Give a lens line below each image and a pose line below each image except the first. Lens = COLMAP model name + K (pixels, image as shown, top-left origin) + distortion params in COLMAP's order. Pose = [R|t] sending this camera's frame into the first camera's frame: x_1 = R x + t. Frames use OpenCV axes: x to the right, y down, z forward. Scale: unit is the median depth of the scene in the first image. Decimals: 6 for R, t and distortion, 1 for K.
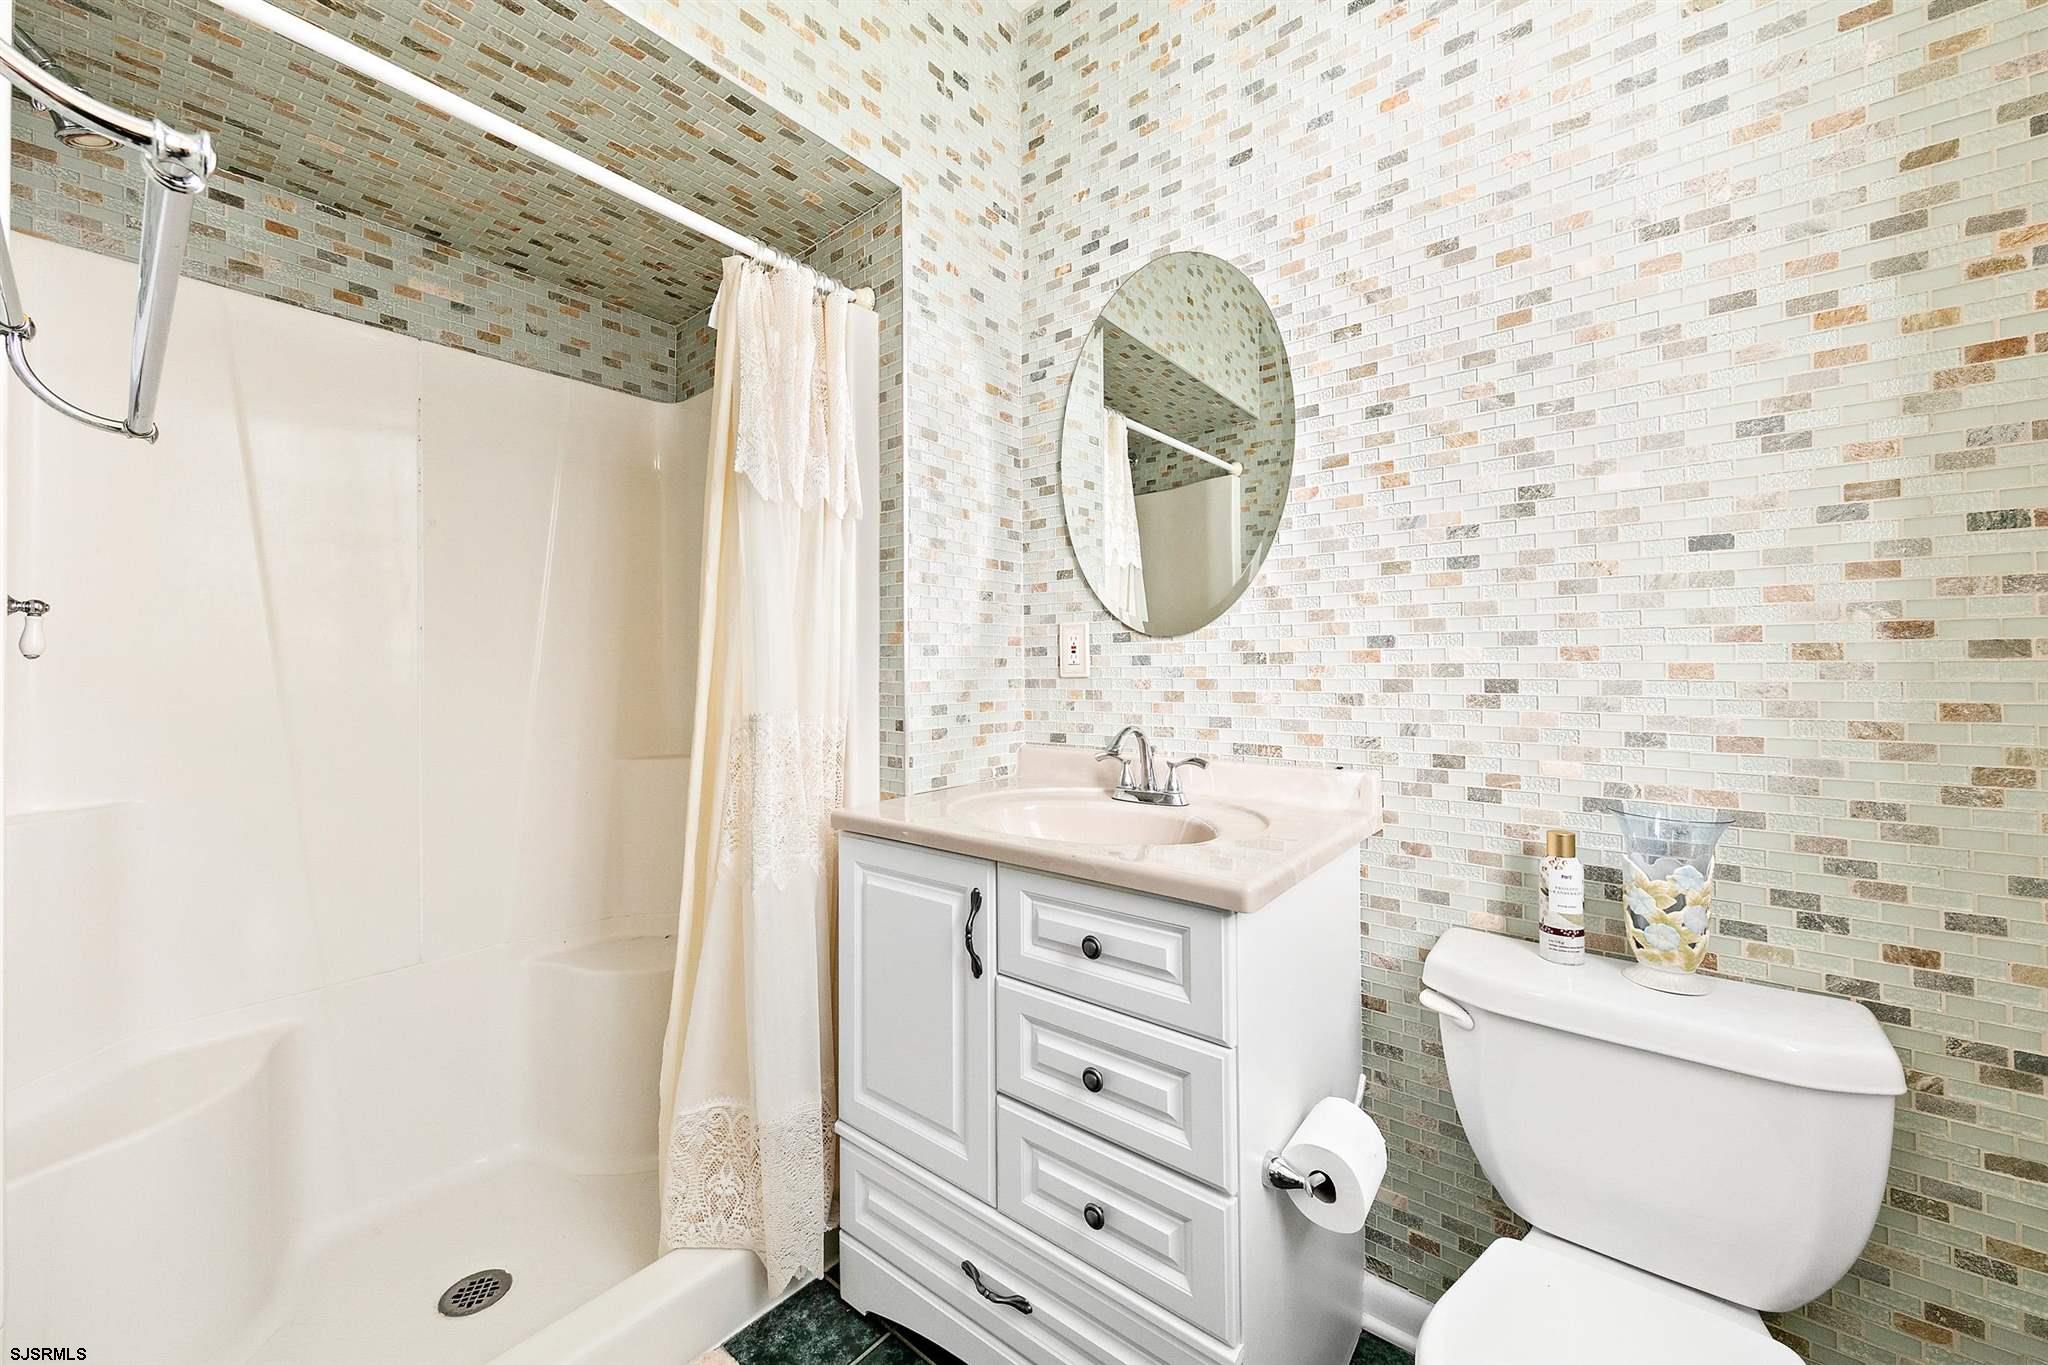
lens RADIAL K [[764.9, 0, 1026.9], [0, 764.9, 657.1], [0, 0, 1]] dist [0.003606, -0.000127]
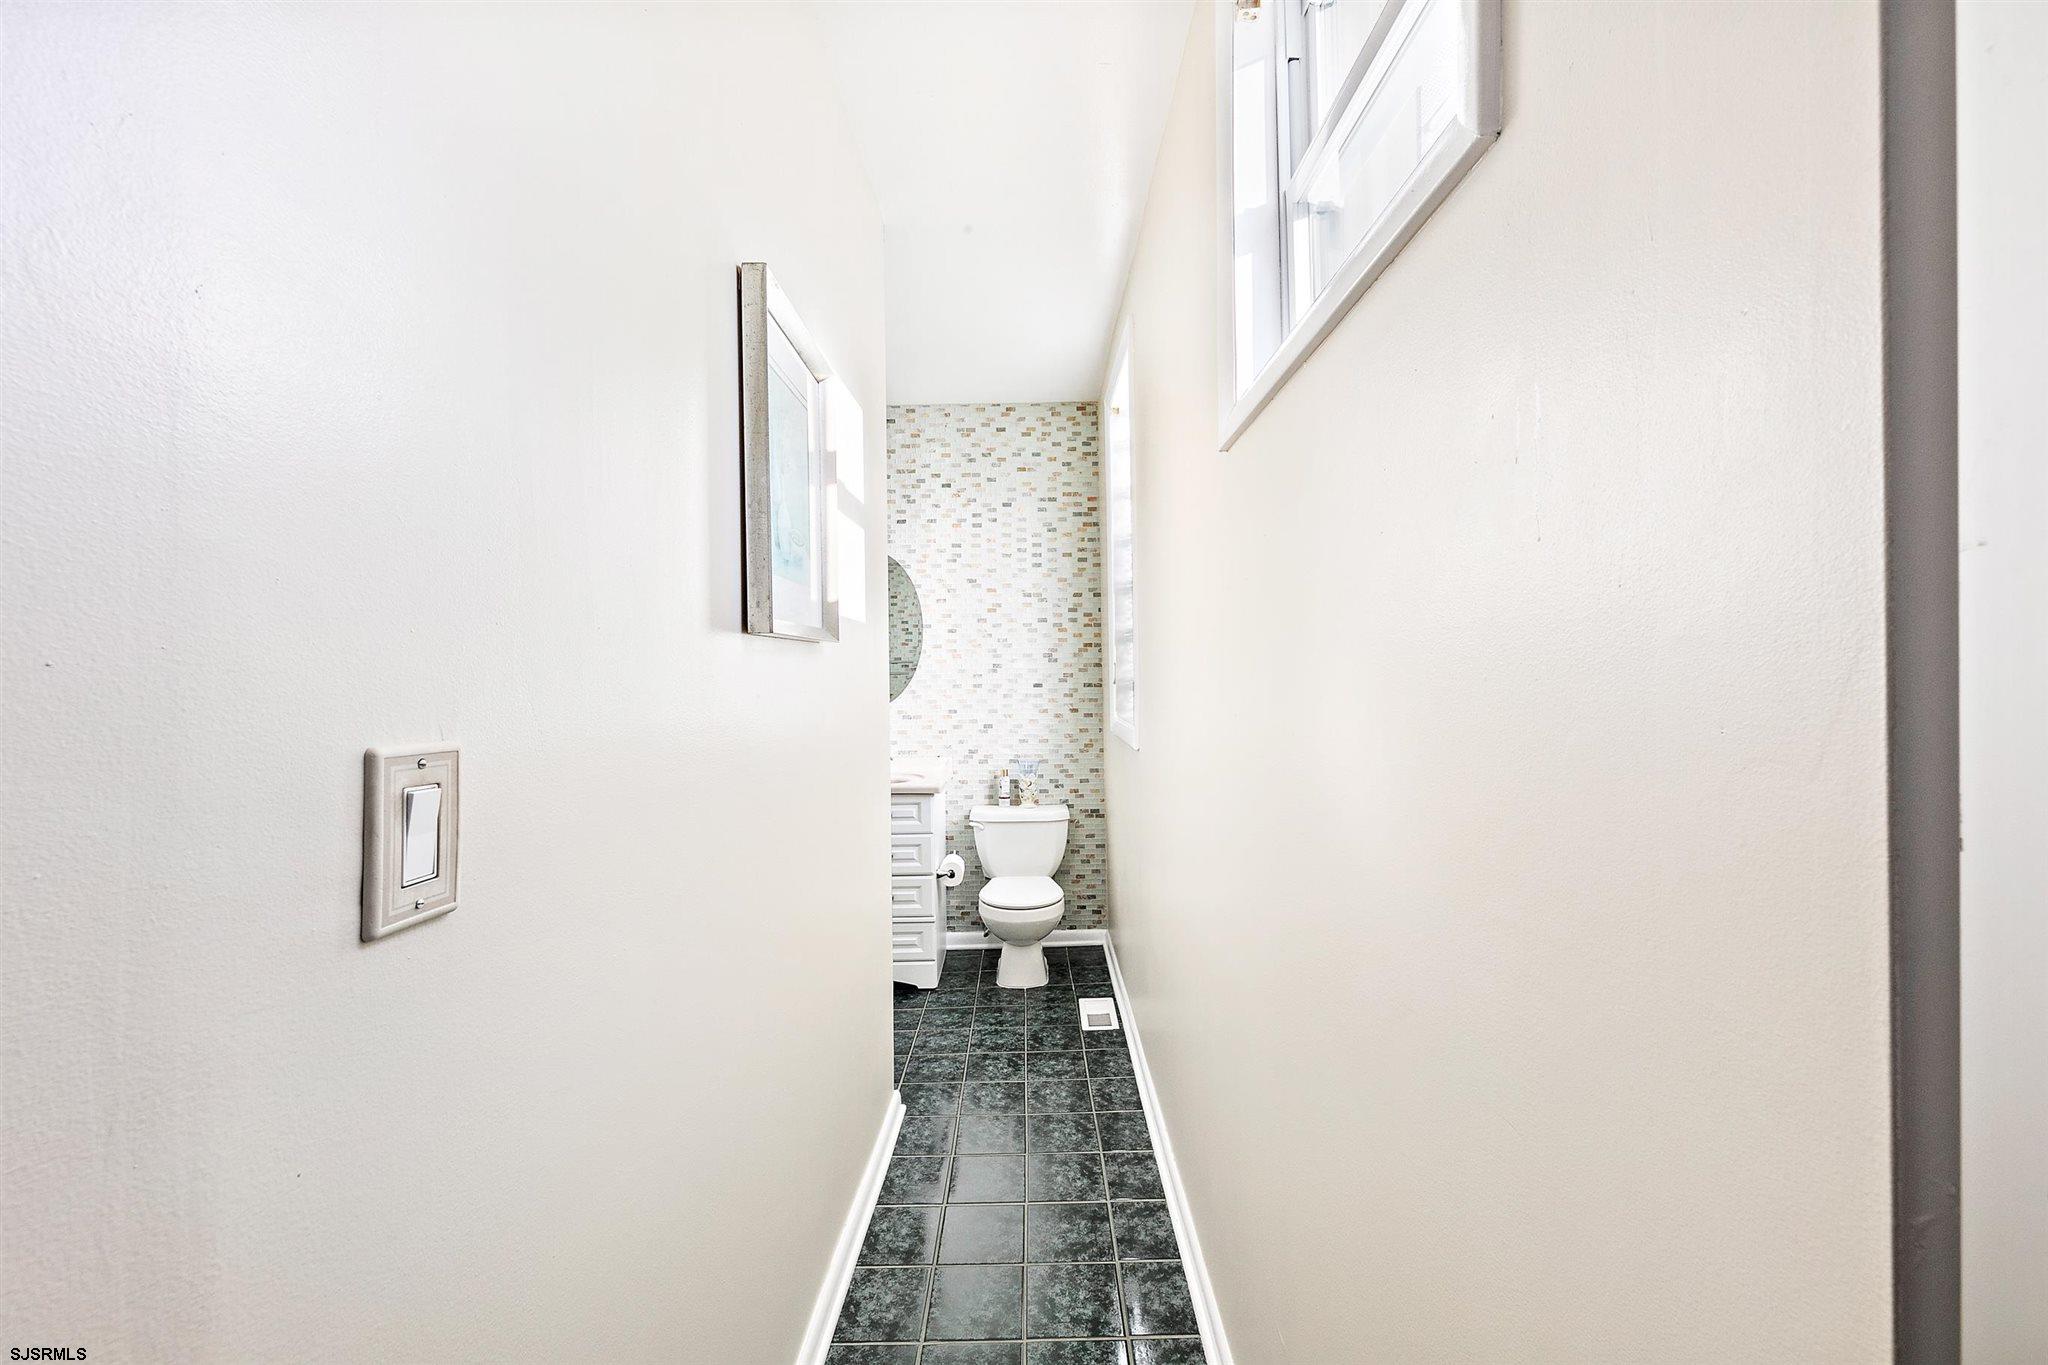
lens RADIAL K [[812.9, 0, 1030.5], [0, 812.9, 674.6], [0, 0, 1]] dist [0.008985, -0.000439]
pose [[0.770403, 0.002564, 0.637552, -1.506855], [-0.003731, 0.999993, 0.000487, -0.193349], [-0.637546, -0.002754, 0.770407, -1.841942]]
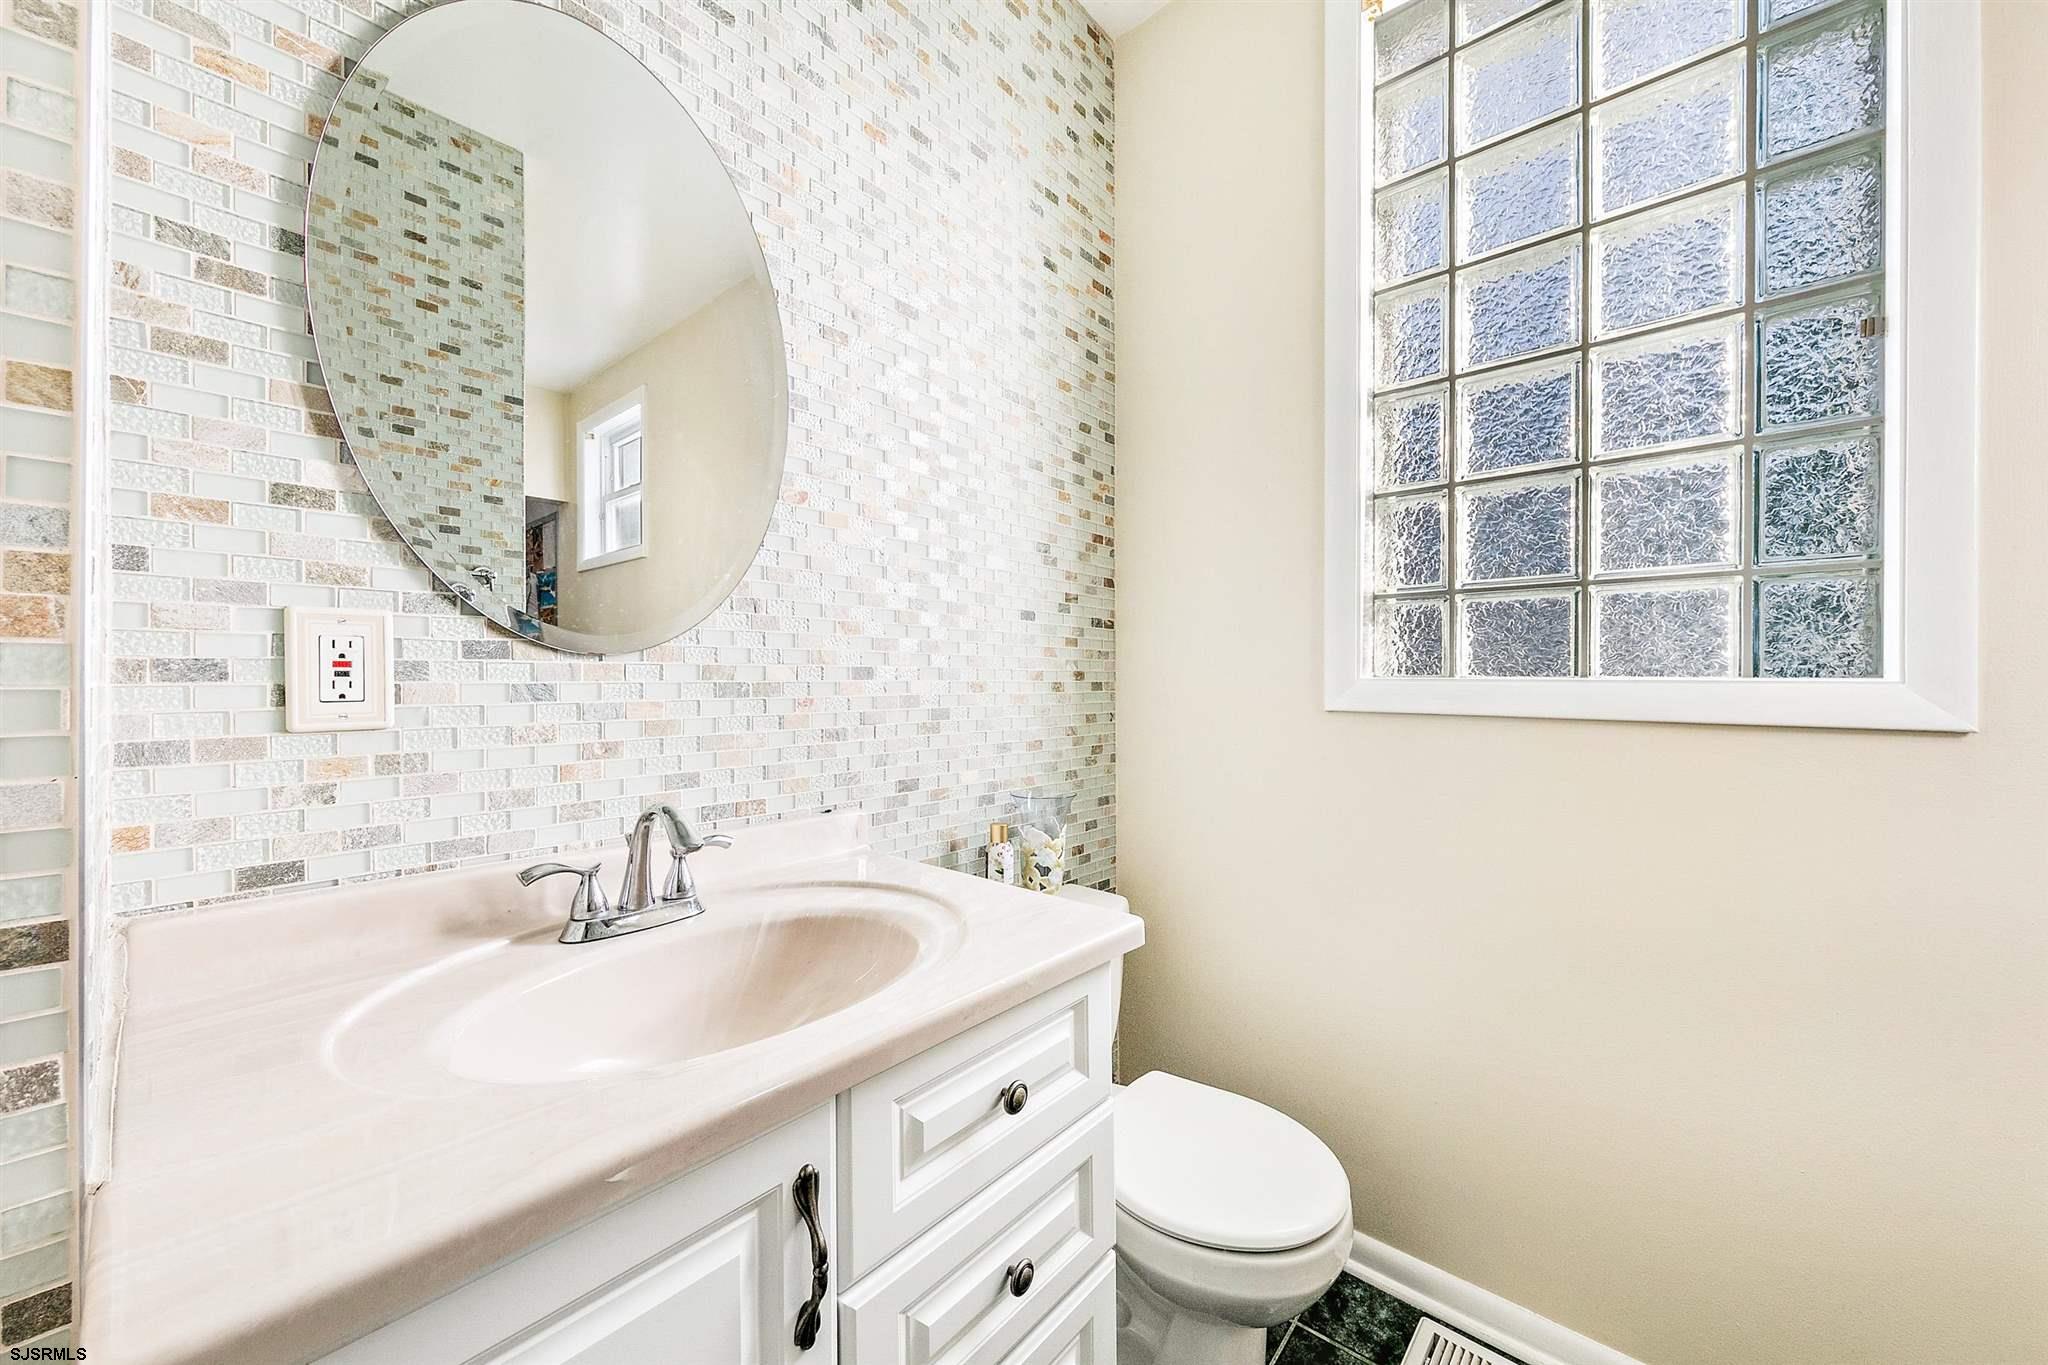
lens RADIAL K [[743.9, 0, 1030.6], [0, 743.9, 682.0], [0, 0, 1]] dist [0.003641, -0.000074]
pose [[0.037372, 0.008013, 0.999269, -0.570993], [-0.010818, 0.999912, -0.007614, -0.004895], [-0.999243, -0.010525, 0.037455, 0.897715]]
